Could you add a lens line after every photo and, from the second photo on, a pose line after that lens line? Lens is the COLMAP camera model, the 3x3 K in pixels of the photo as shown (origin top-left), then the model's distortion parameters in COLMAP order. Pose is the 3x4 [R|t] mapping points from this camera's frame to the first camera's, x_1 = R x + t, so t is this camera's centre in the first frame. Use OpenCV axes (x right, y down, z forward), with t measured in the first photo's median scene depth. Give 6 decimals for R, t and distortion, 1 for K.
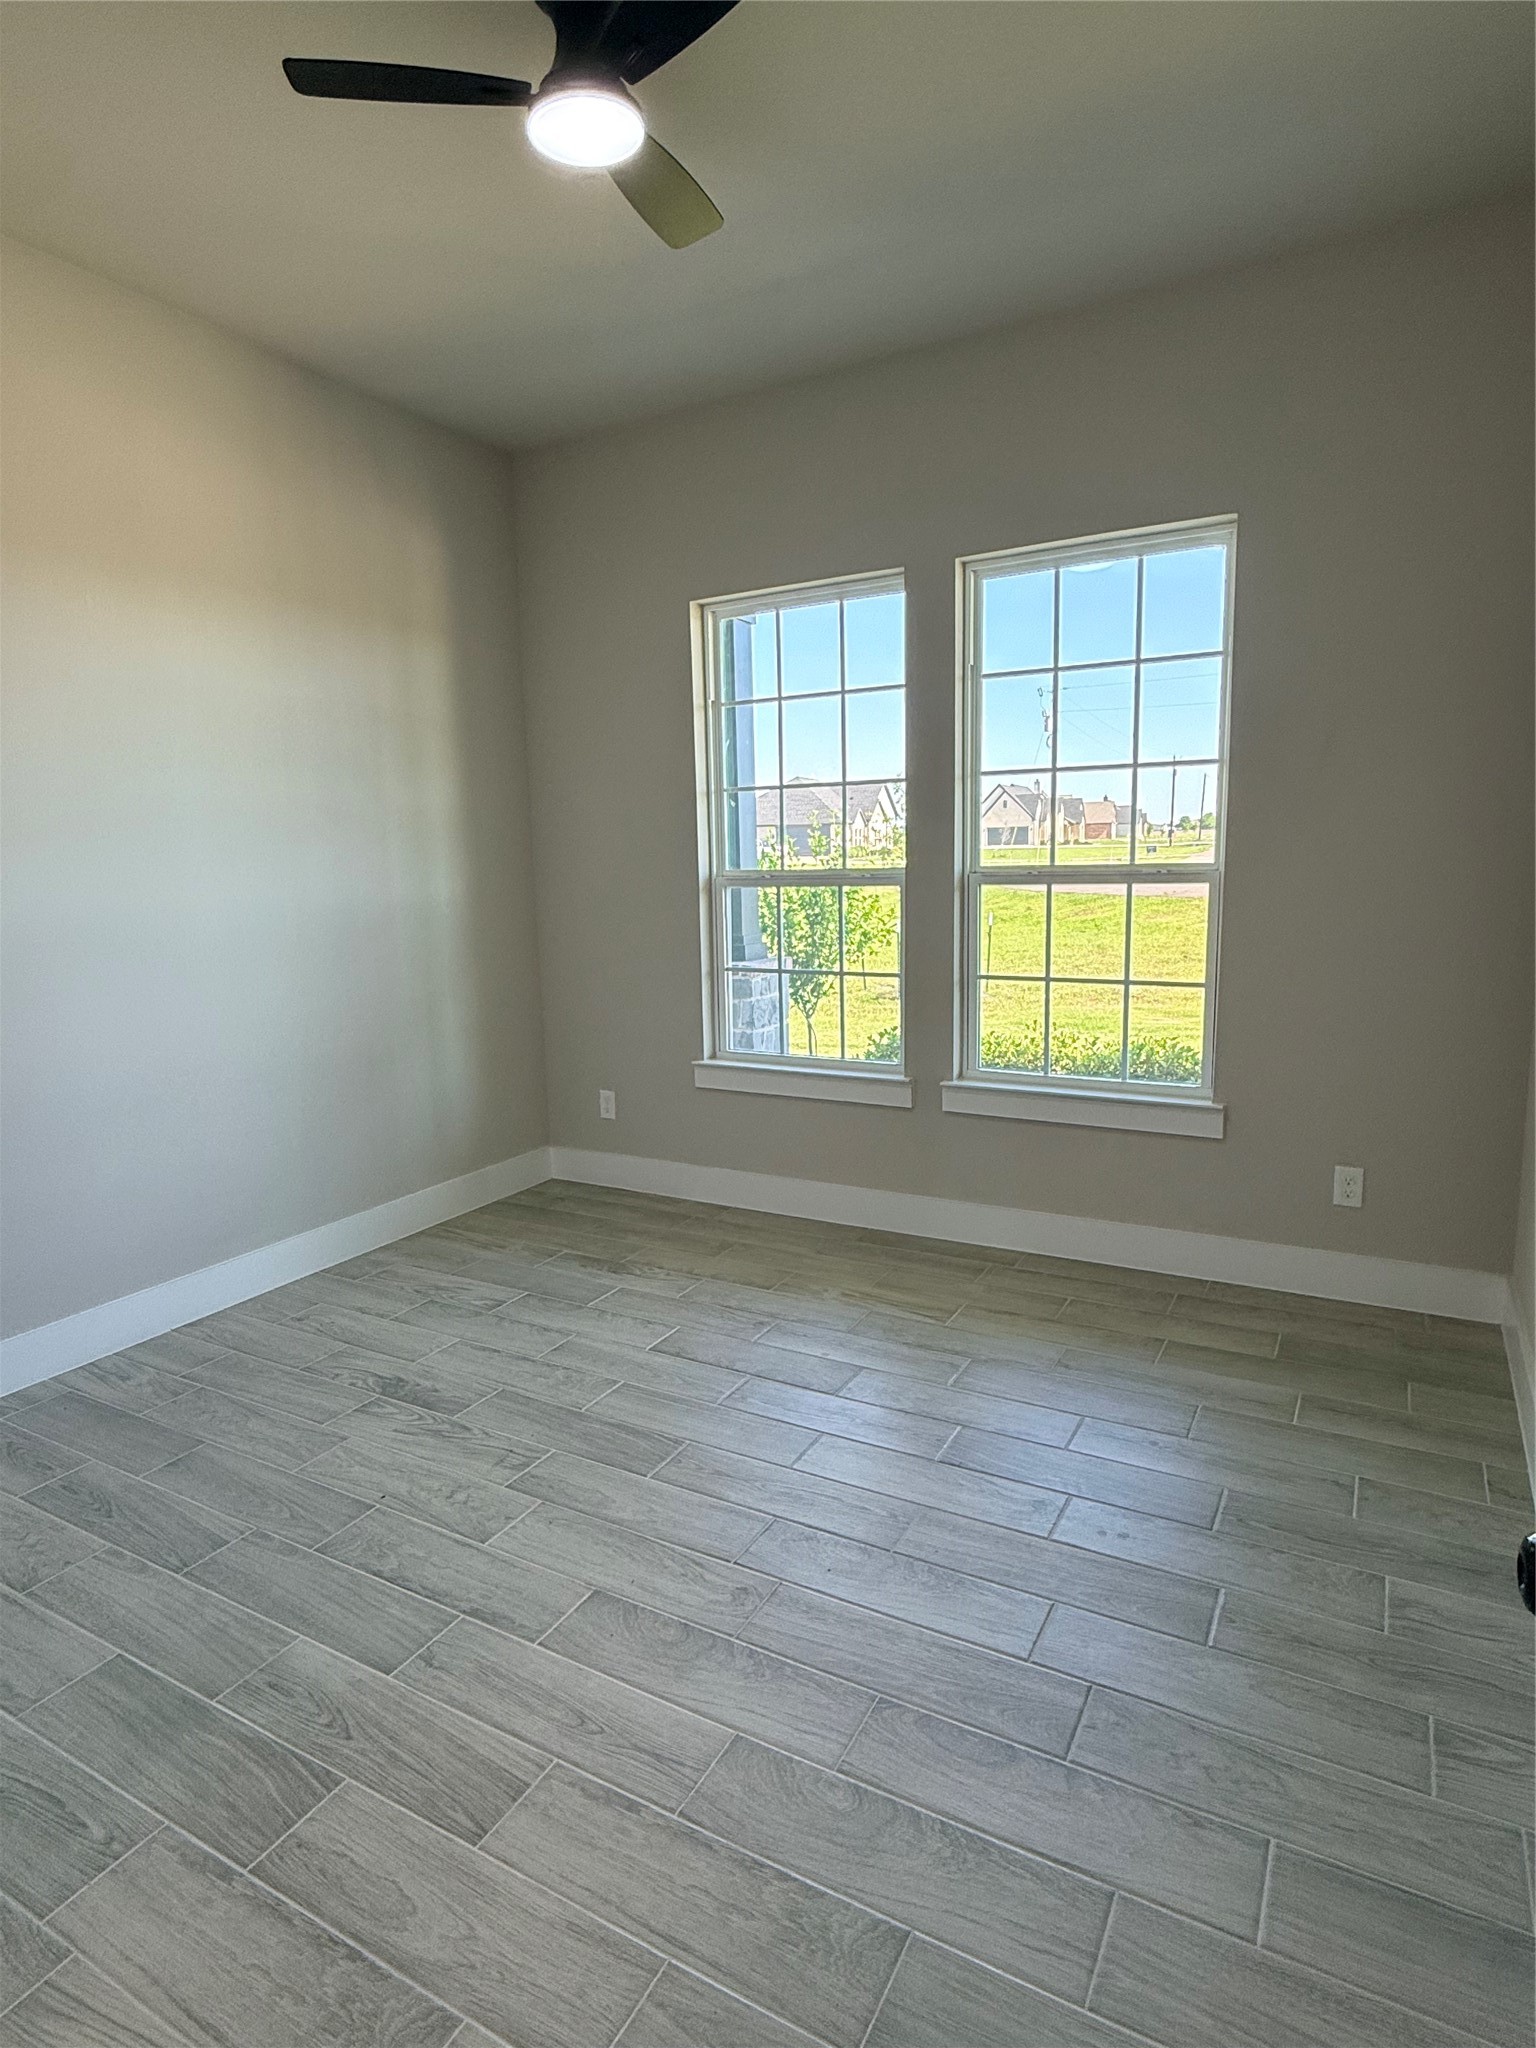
lens RADIAL K [[1144.9, 0, 756.8], [0, 1144.9, 1020.5], [0, 0, 1]] dist [0.006471, -0.001150]
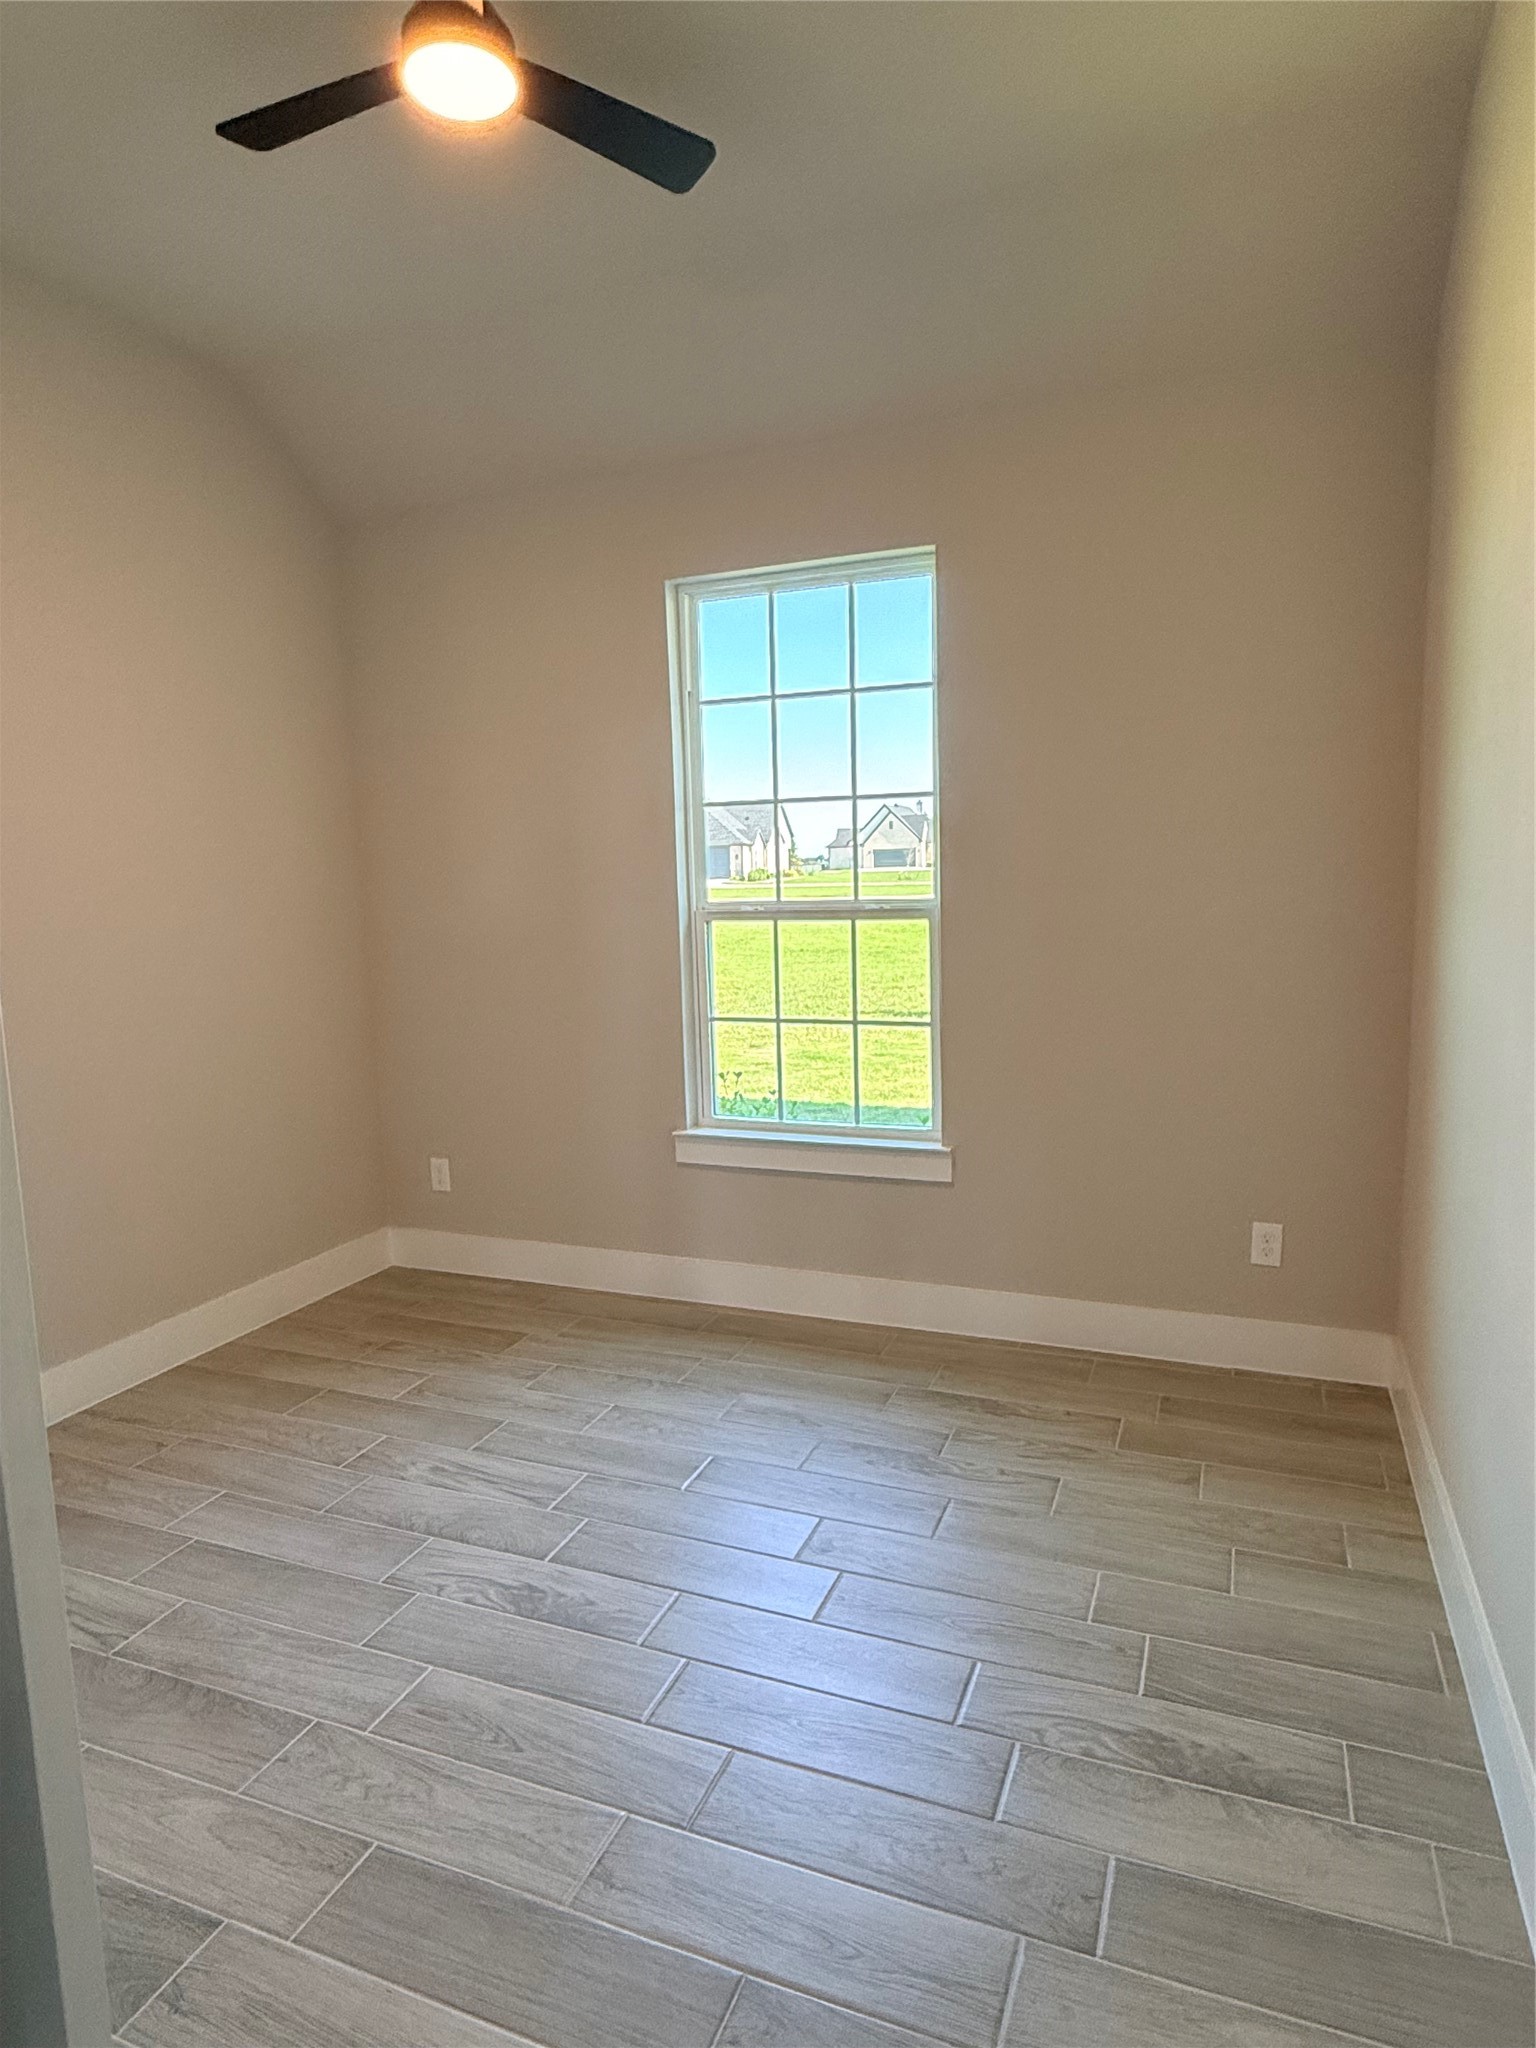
lens RADIAL K [[1321.5, 0, 785.8], [0, 1321.5, 1030.1], [0, 0, 1]] dist [0.044226, -0.001119]
pose [[0.994259, -0.012816, 0.106232, 0.155542], [0.016275, 0.999363, -0.031765, 0.007819], [-0.105757, 0.033312, 0.993834, -0.099550]]
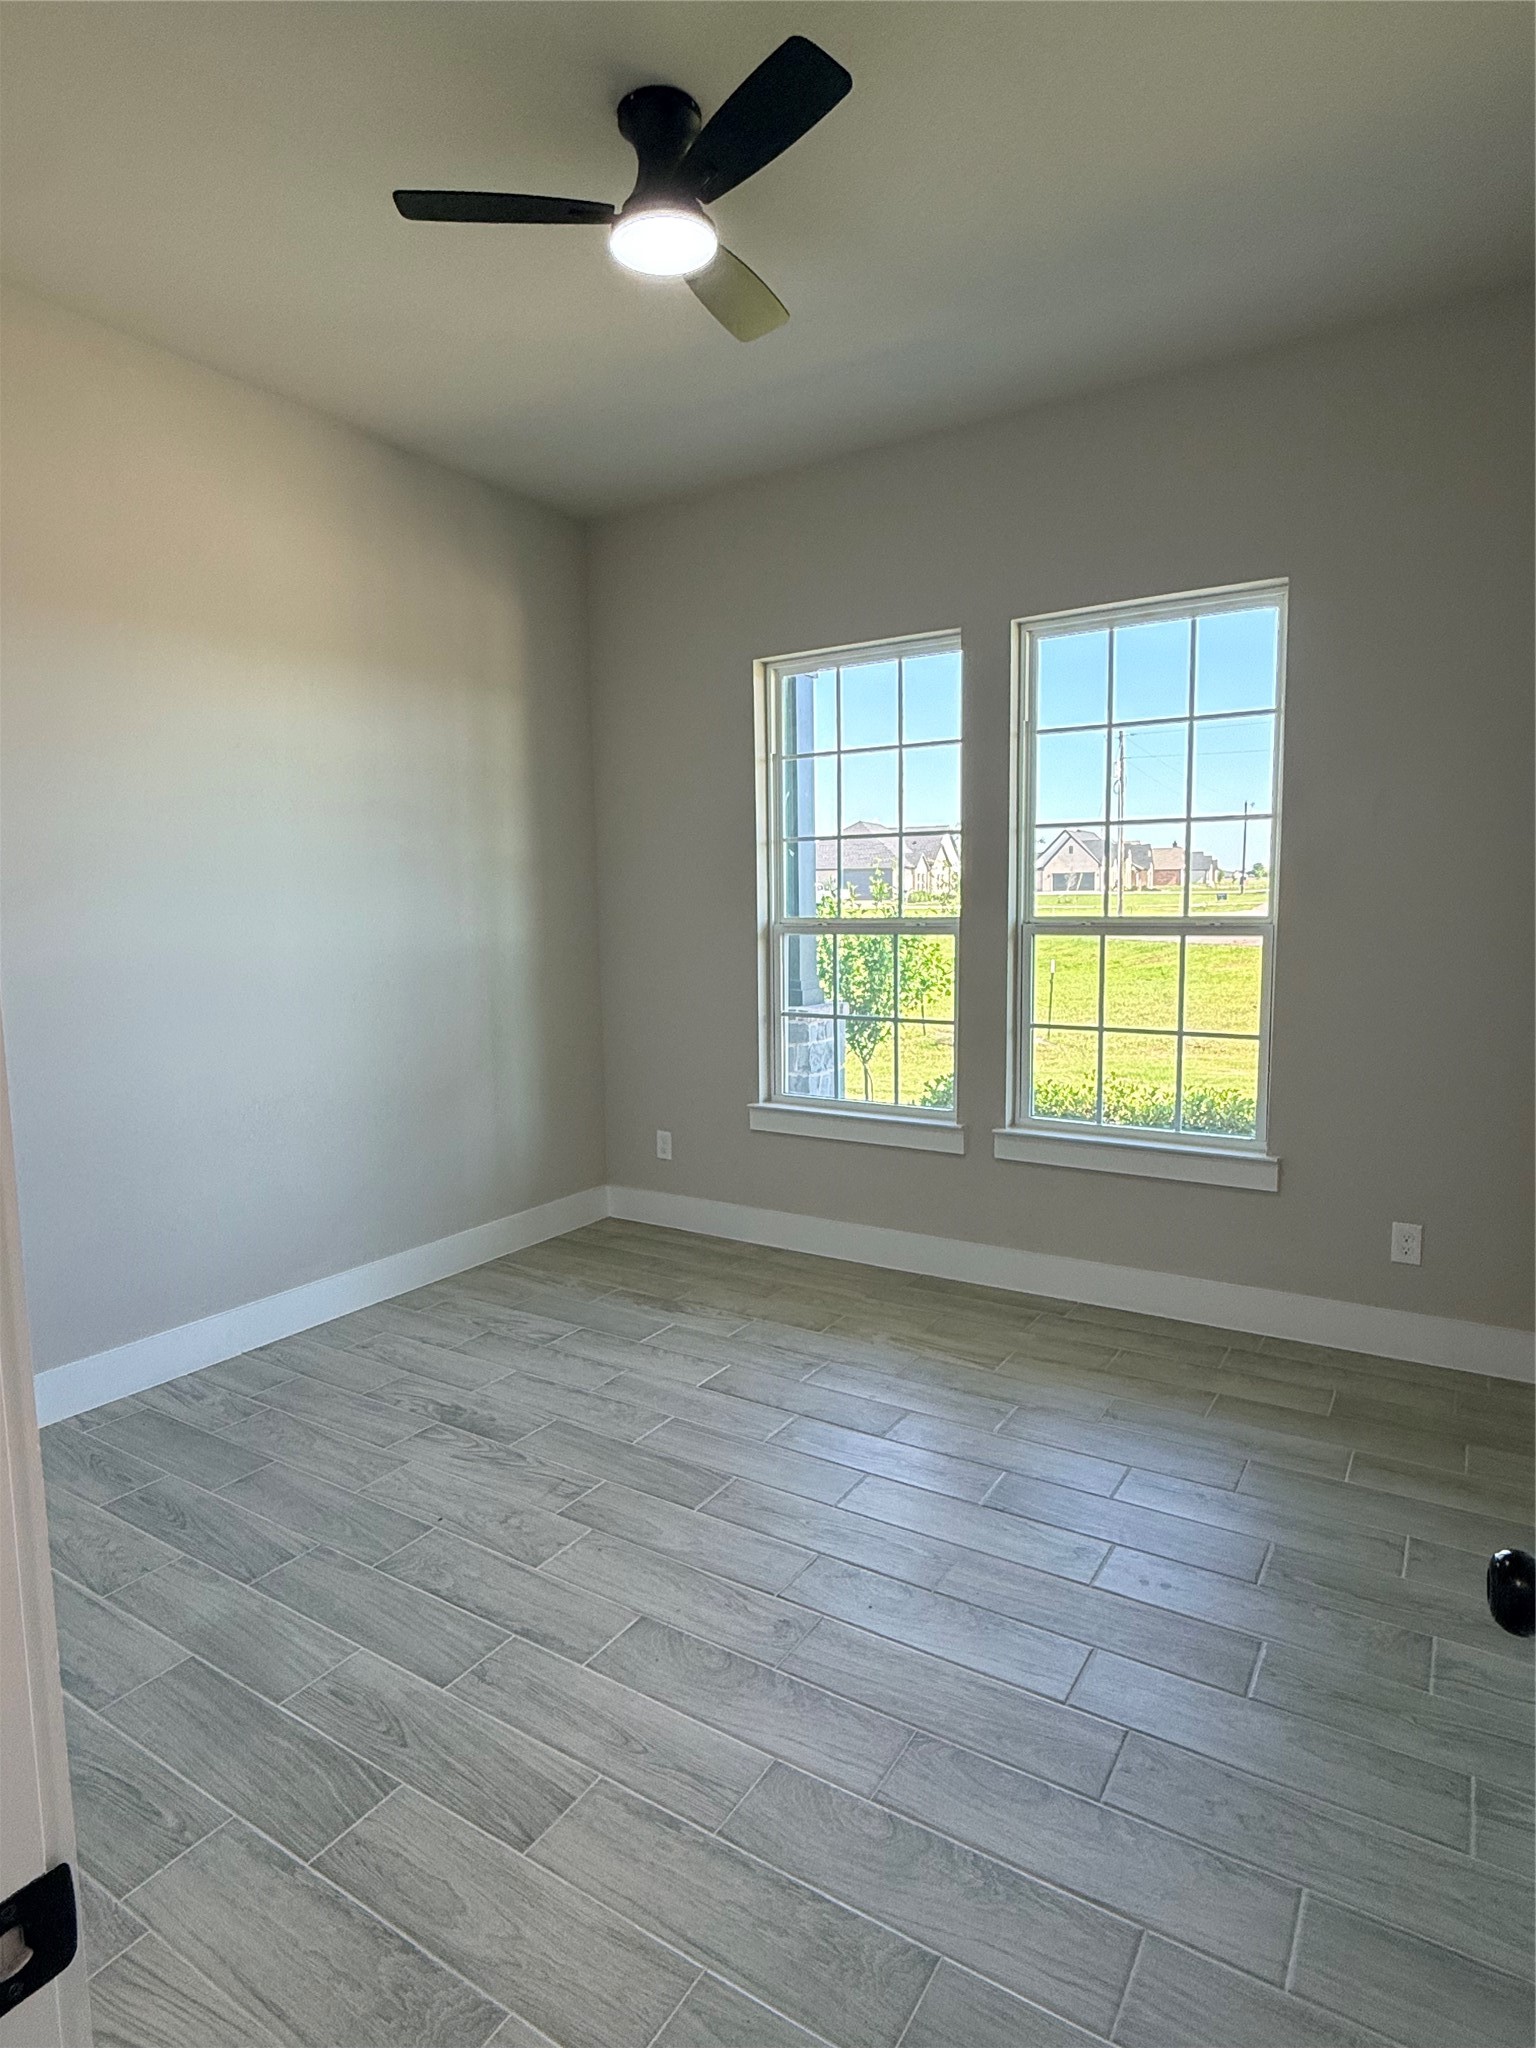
lens RADIAL K [[1144.9, 0, 760.1], [0, 1144.9, 1014.3], [0, 0, 1]] dist [0.006471, -0.001150]
pose [[0.998696, 0.015273, -0.048705, 0.003570], [-0.017372, 0.998925, -0.042973, -0.000490], [0.047996, 0.043763, 0.997888, -0.023819]]
